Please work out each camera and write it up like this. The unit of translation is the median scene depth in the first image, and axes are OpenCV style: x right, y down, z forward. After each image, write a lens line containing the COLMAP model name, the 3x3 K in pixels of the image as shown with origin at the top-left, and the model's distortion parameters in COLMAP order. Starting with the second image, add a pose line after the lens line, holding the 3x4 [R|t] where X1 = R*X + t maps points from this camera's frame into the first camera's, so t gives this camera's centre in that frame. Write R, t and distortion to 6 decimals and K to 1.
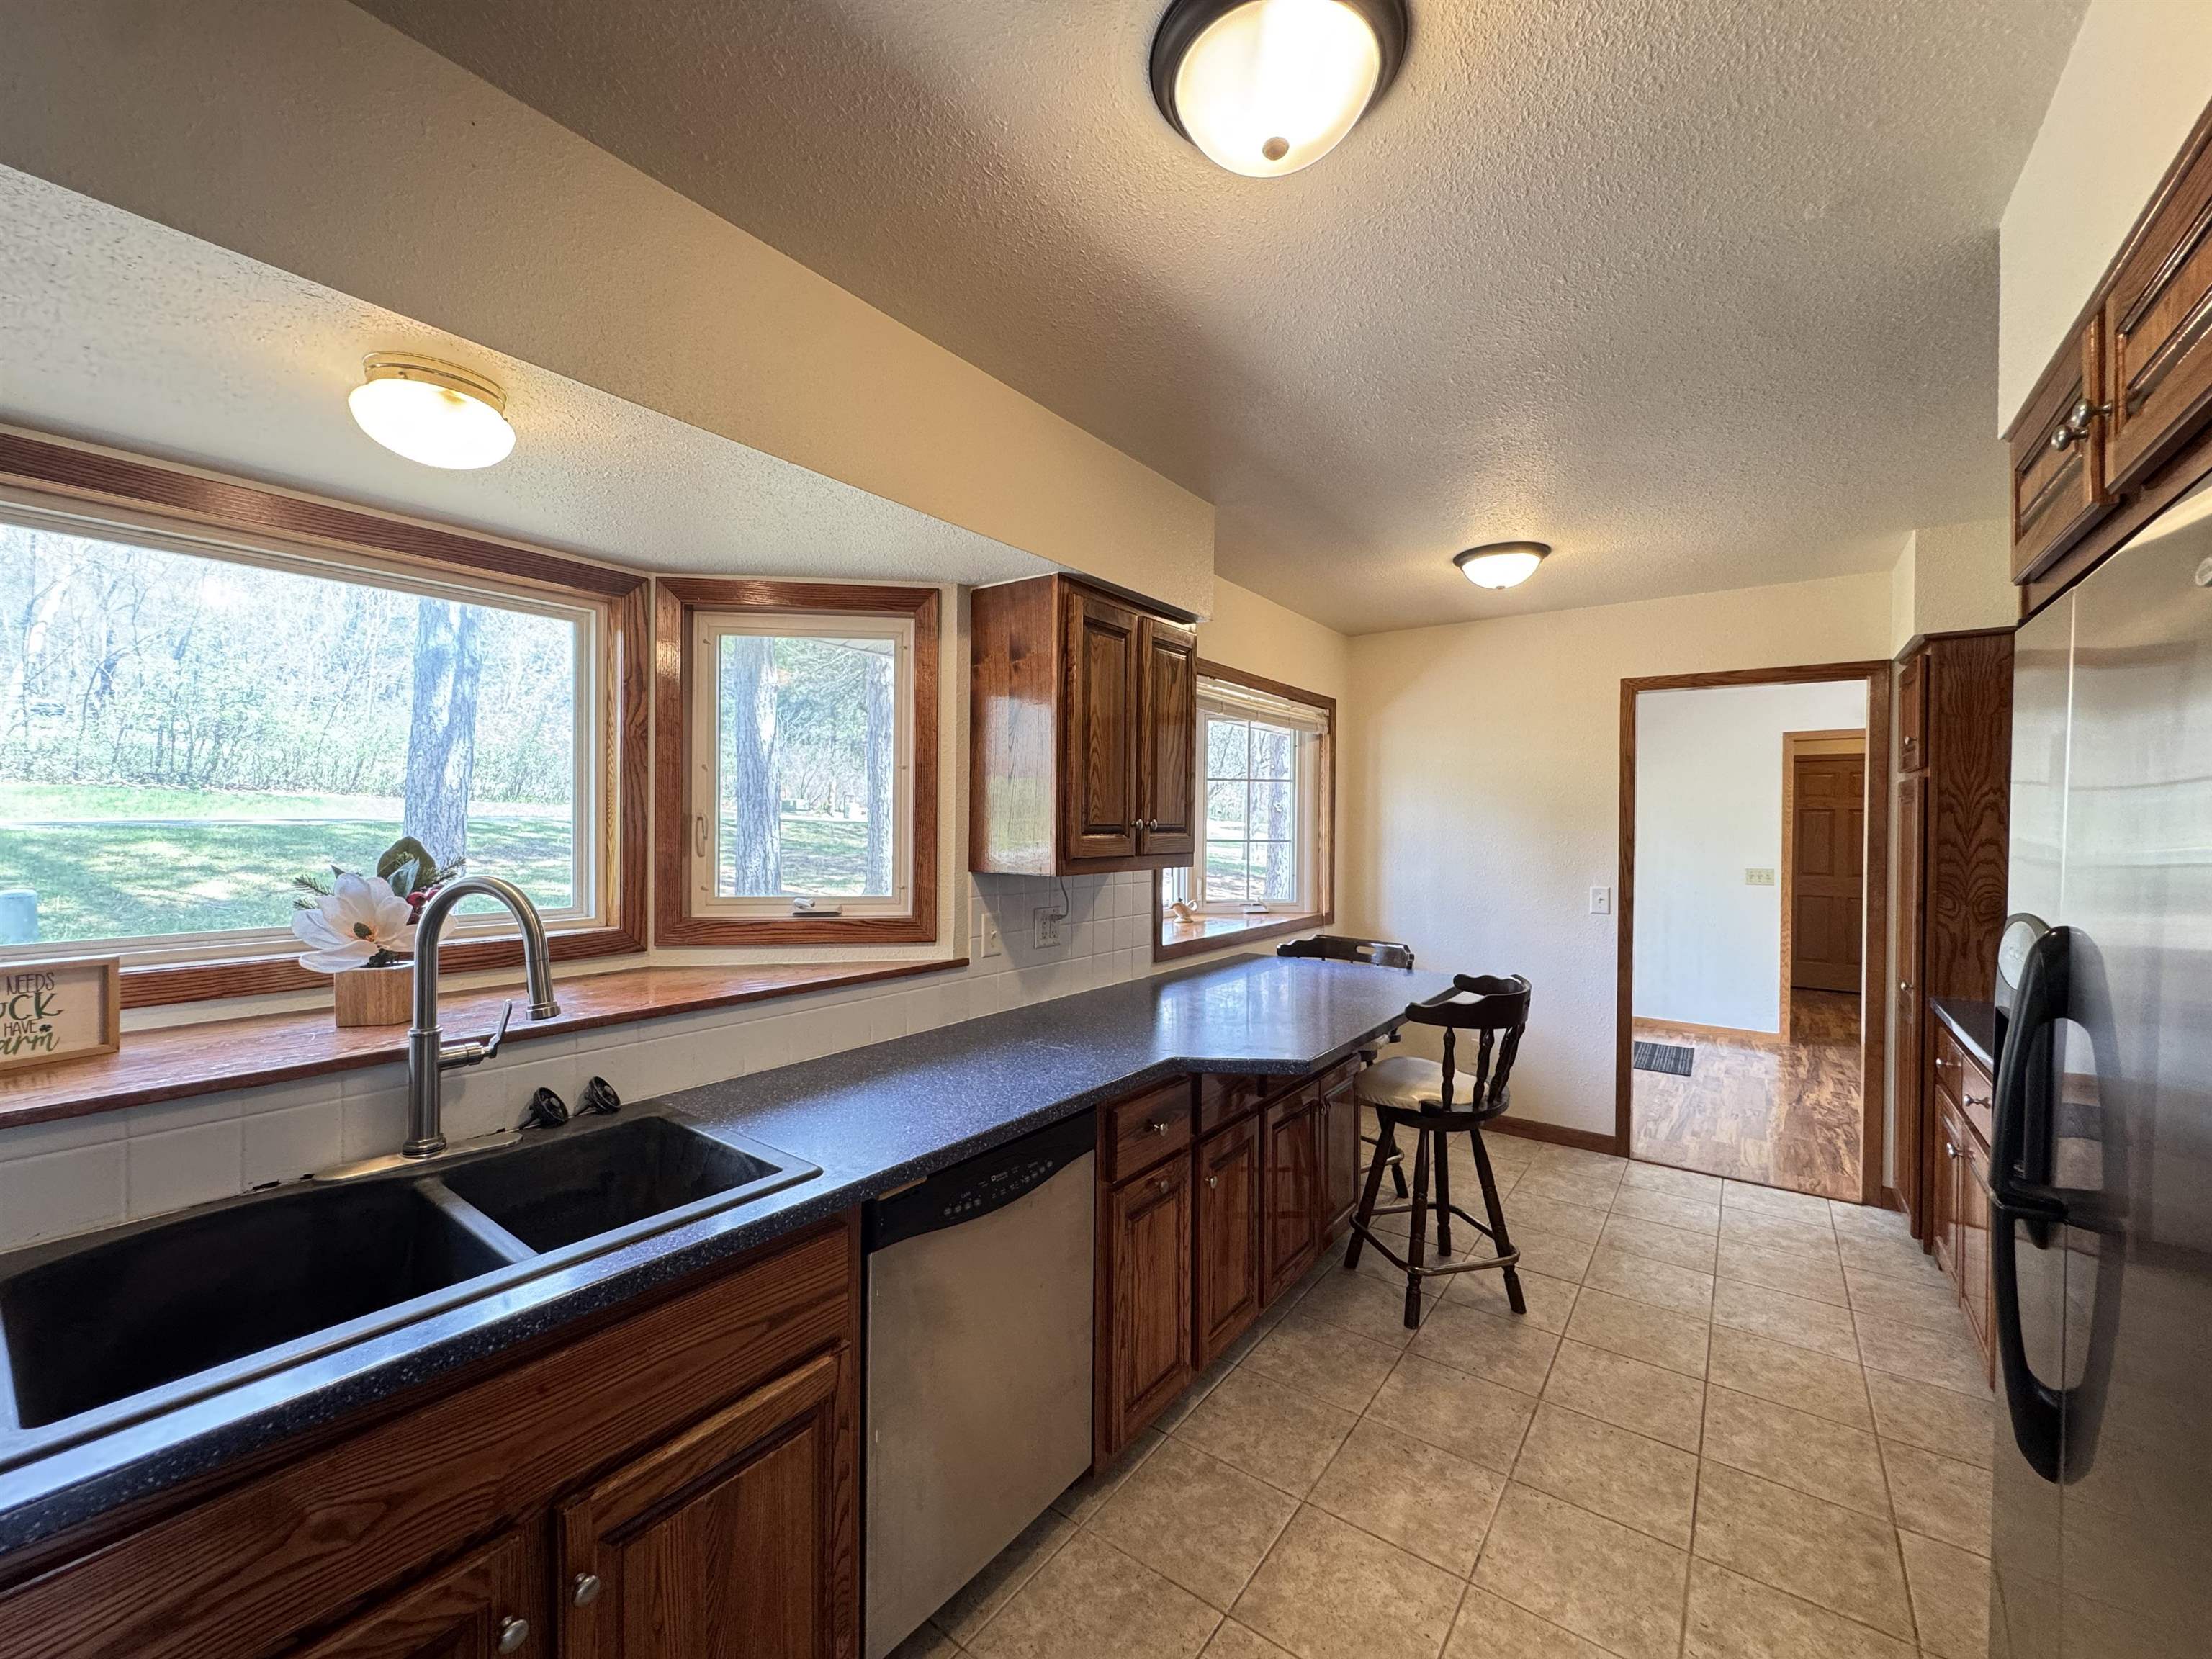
lens RADIAL K [[880.1, 0, 1105.3], [0, 880.1, 834.9], [0, 0, 1]] dist [-0.001333, -0.000625]
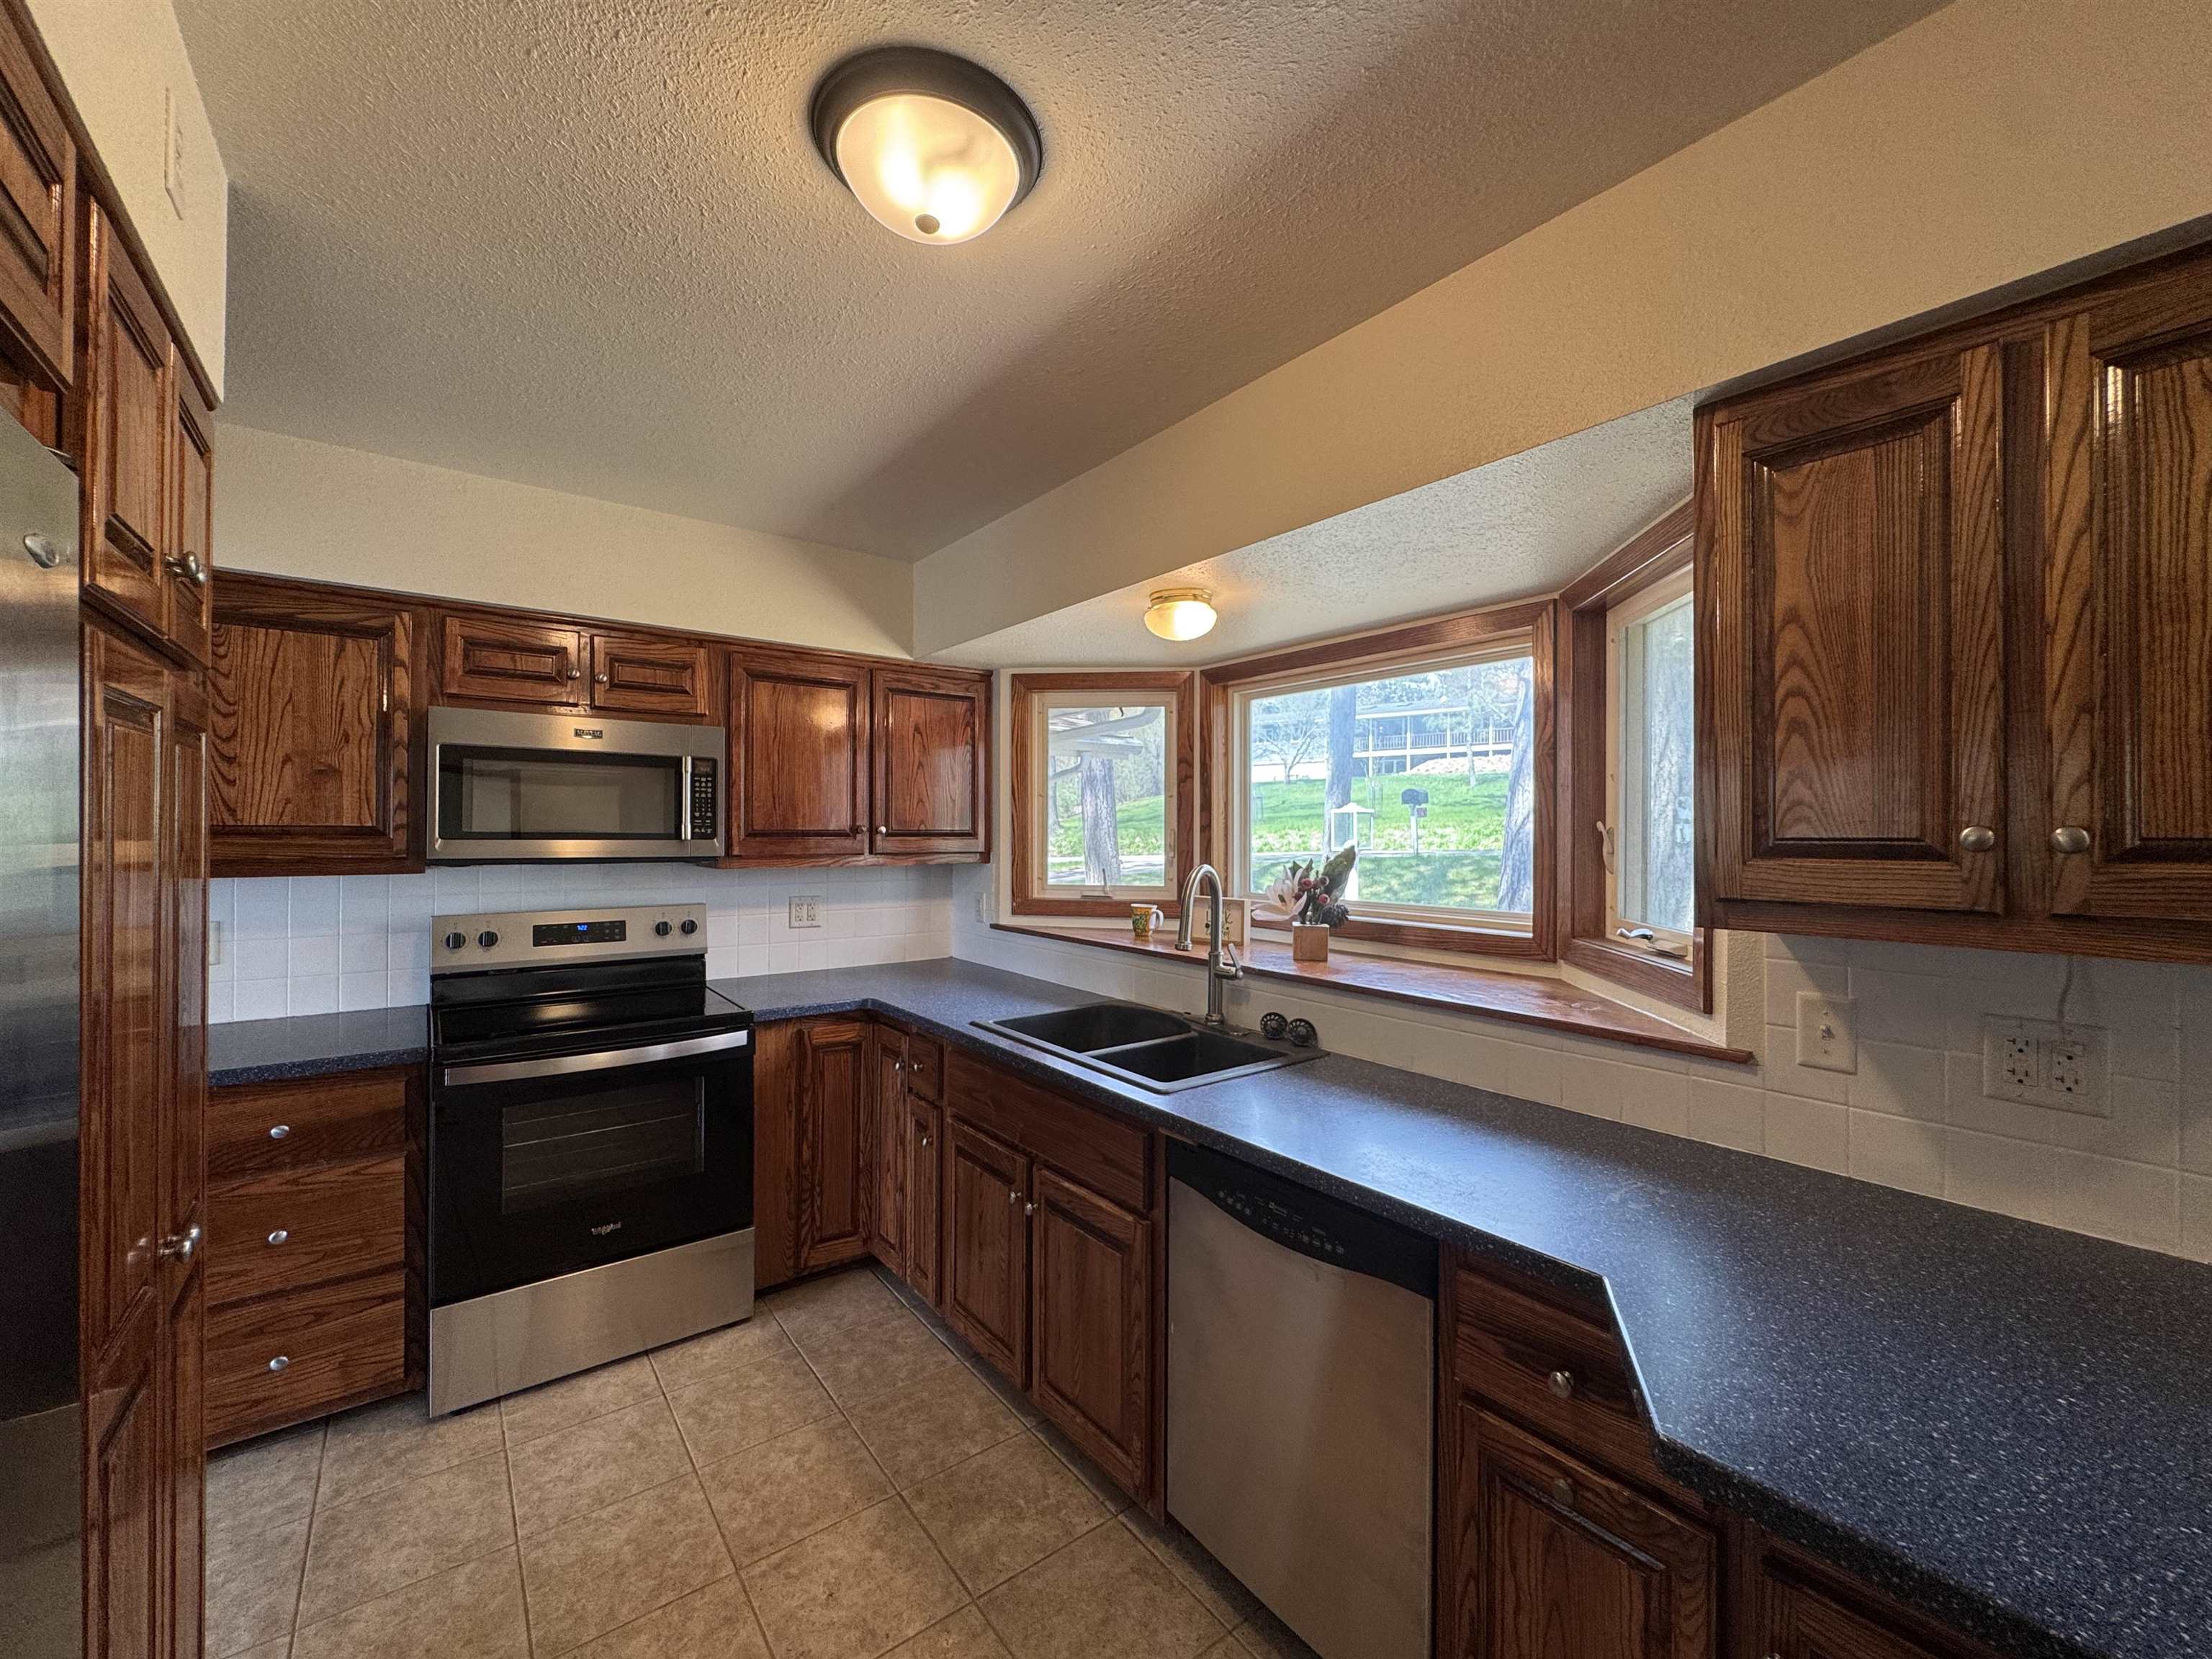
lens RADIAL K [[883.3, 0, 1102.0], [0, 883.3, 829.5], [0, 0, 1]] dist [-0.004036, -0.000235]
pose [[-0.275338, -0.011586, -0.961278, 0.572033], [-0.019805, 0.999784, -0.006378, -0.005254], [0.961143, 0.017282, -0.275508, 0.727244]]
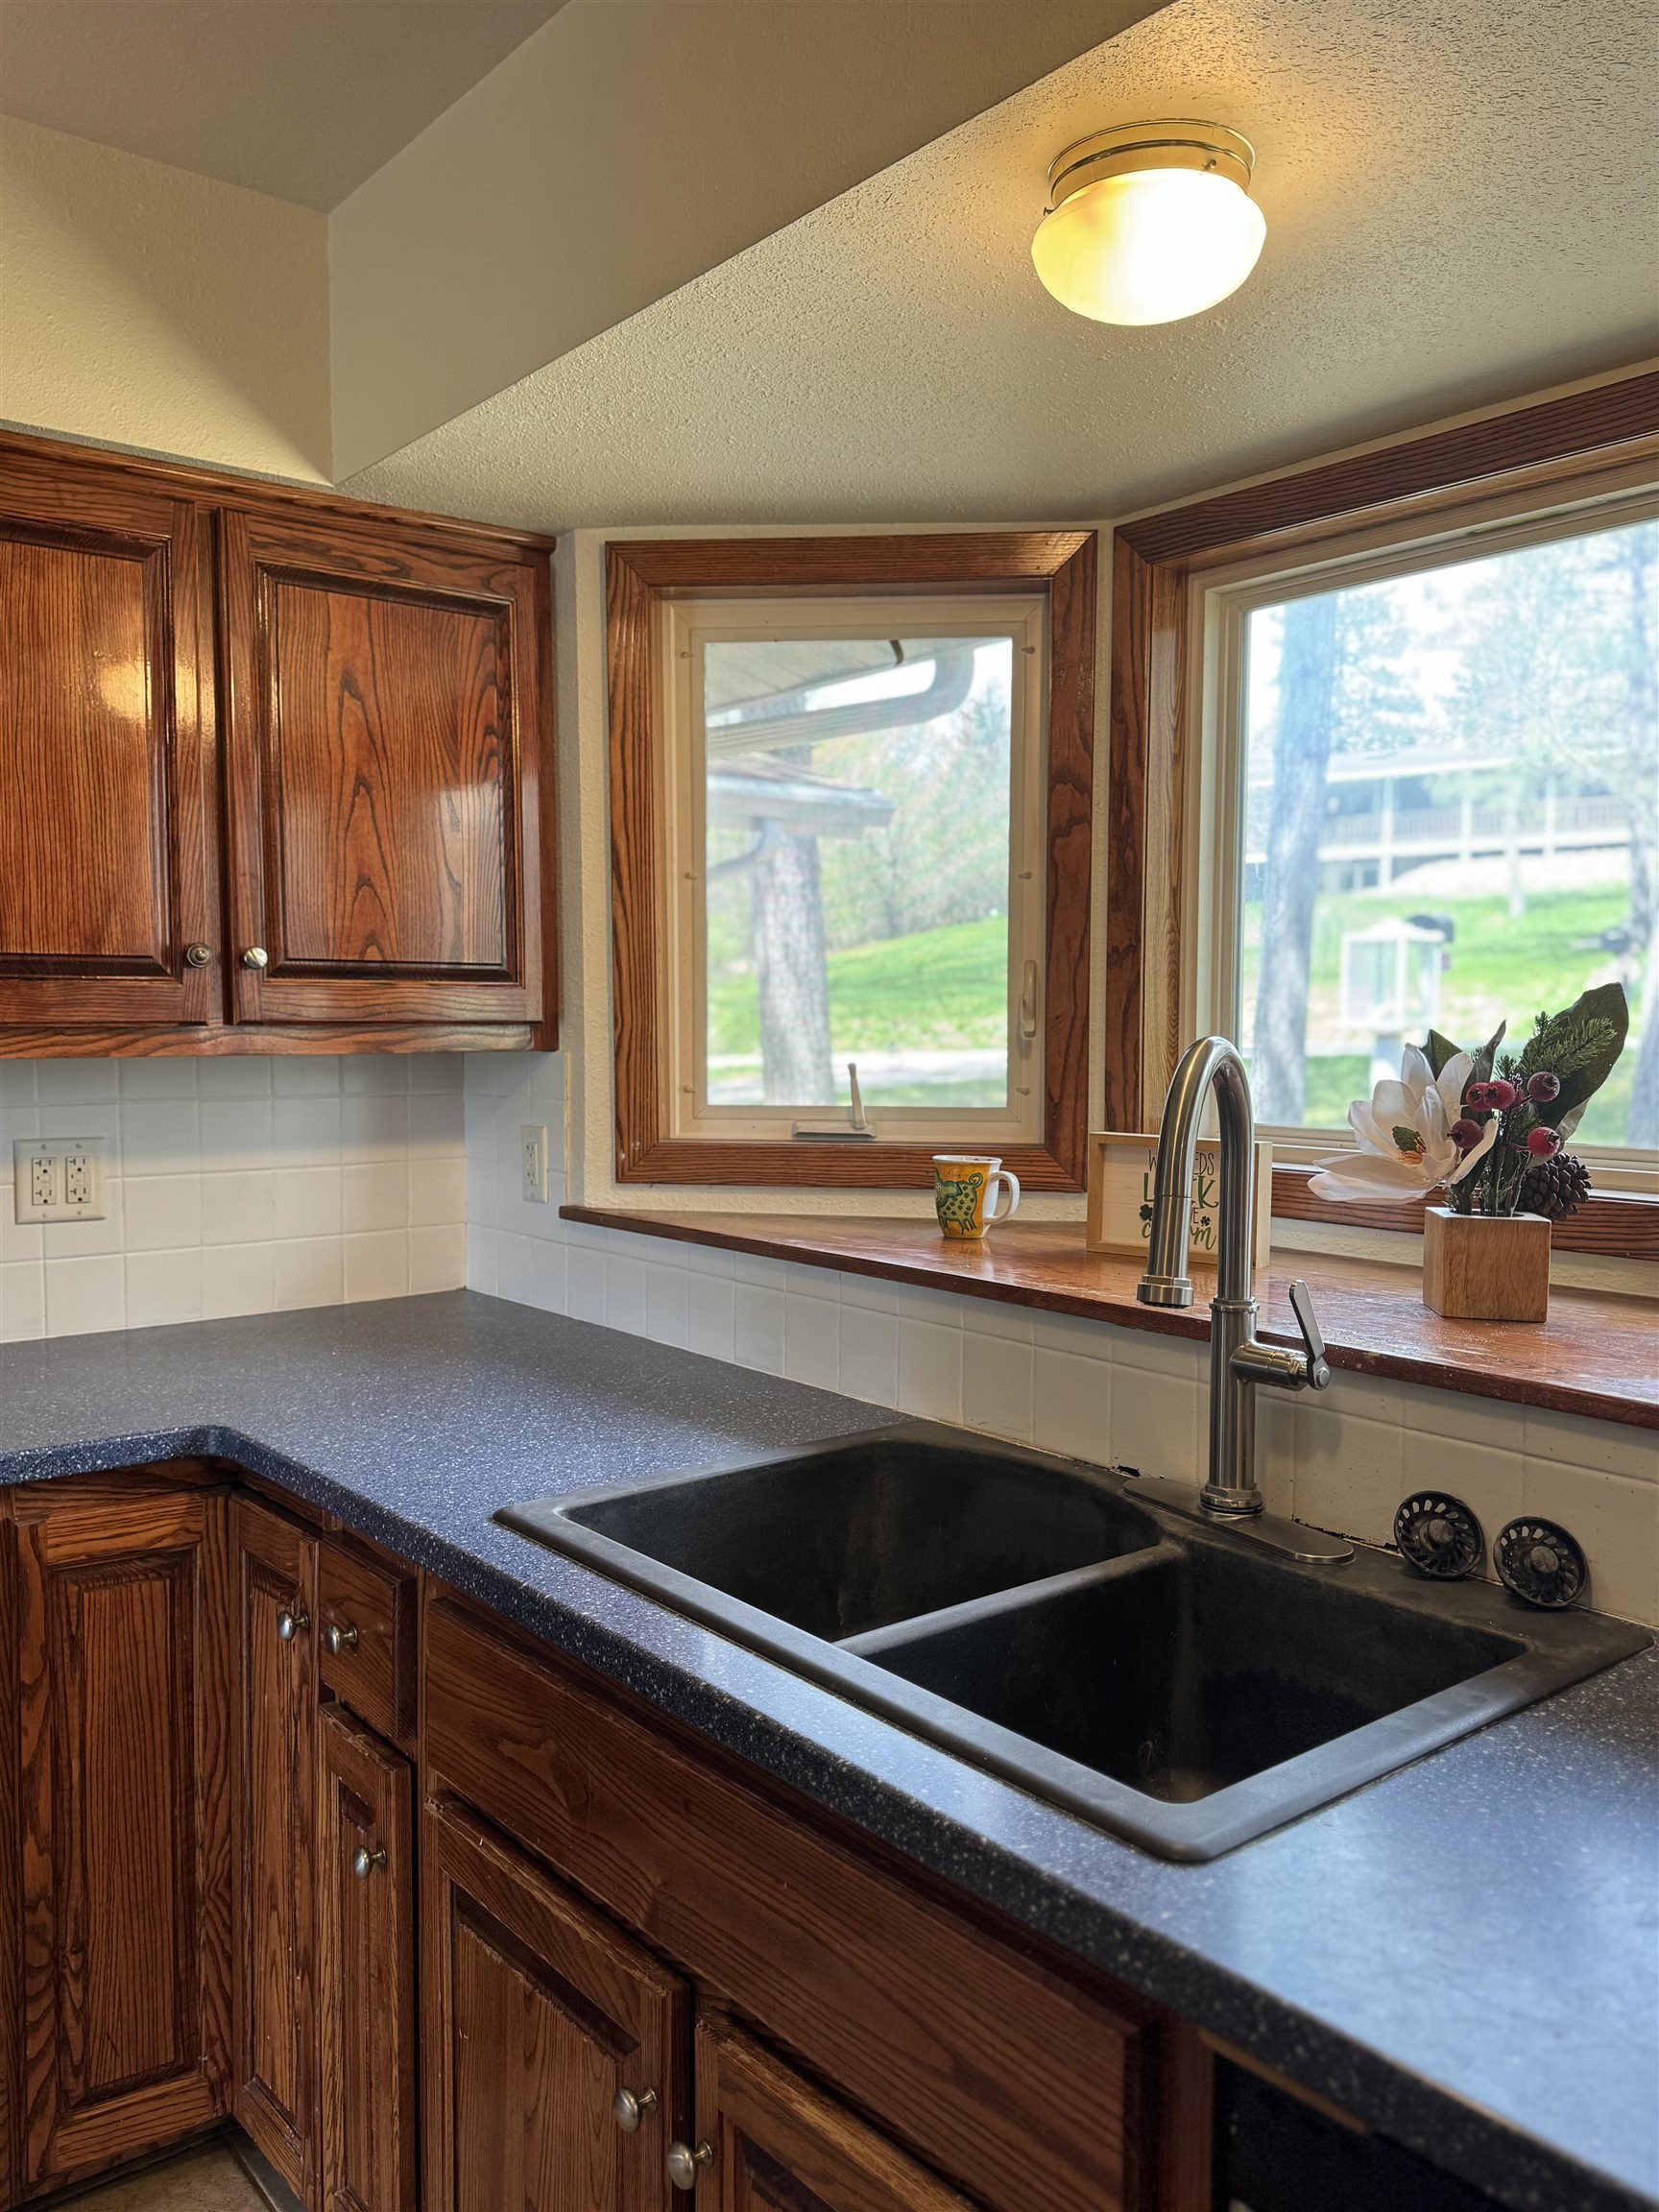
lens RADIAL K [[1687.7, 0, 835.9], [0, 1687.7, 1120.1], [0, 0, 1]] dist [0.091438, -0.103577]
pose [[-0.246332, 0.054778, -0.967636, 0.218532], [-0.016927, 0.998006, 0.060806, 0.020835], [0.969038, 0.031358, -0.244913, 0.584729]]
